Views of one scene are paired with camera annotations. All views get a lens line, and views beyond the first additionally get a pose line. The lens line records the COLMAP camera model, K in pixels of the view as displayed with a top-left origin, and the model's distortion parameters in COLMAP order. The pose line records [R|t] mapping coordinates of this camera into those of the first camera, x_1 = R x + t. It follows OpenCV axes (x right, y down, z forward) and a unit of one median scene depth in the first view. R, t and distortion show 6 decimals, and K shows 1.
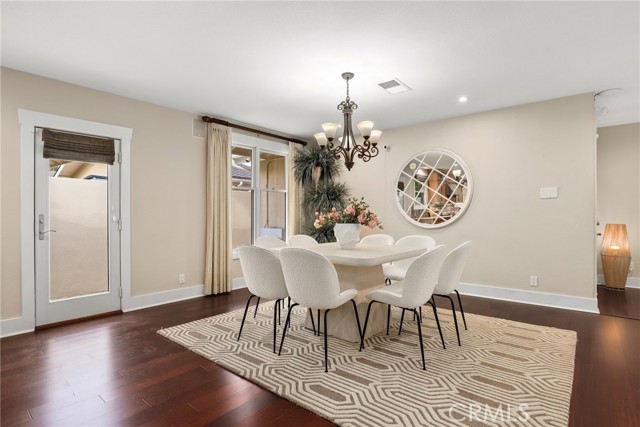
lens RADIAL K [[334.0, 0, 320.0], [0, 334.0, 213.5], [0, 0, 1]] dist [-0.004451, -0.000917]
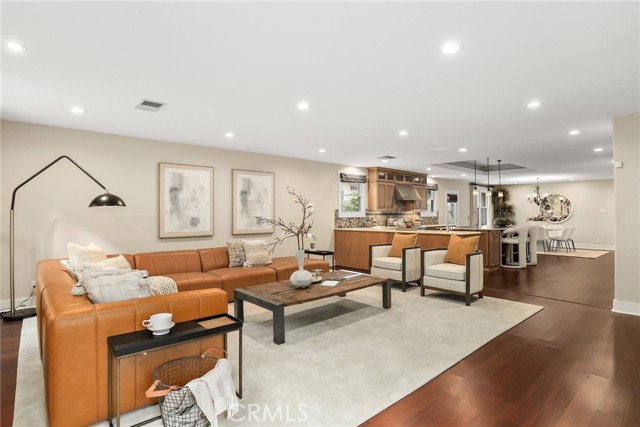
lens RADIAL K [[334.0, 0, 320.0], [0, 334.0, 213.5], [0, 0, 1]] dist [-0.004451, -0.000917]
pose [[0.989749, -0.001104, -0.142817, -1.250204], [0.001006, 0.999999, -0.000759, -0.030026], [0.142817, 0.000607, 0.989749, -2.066860]]
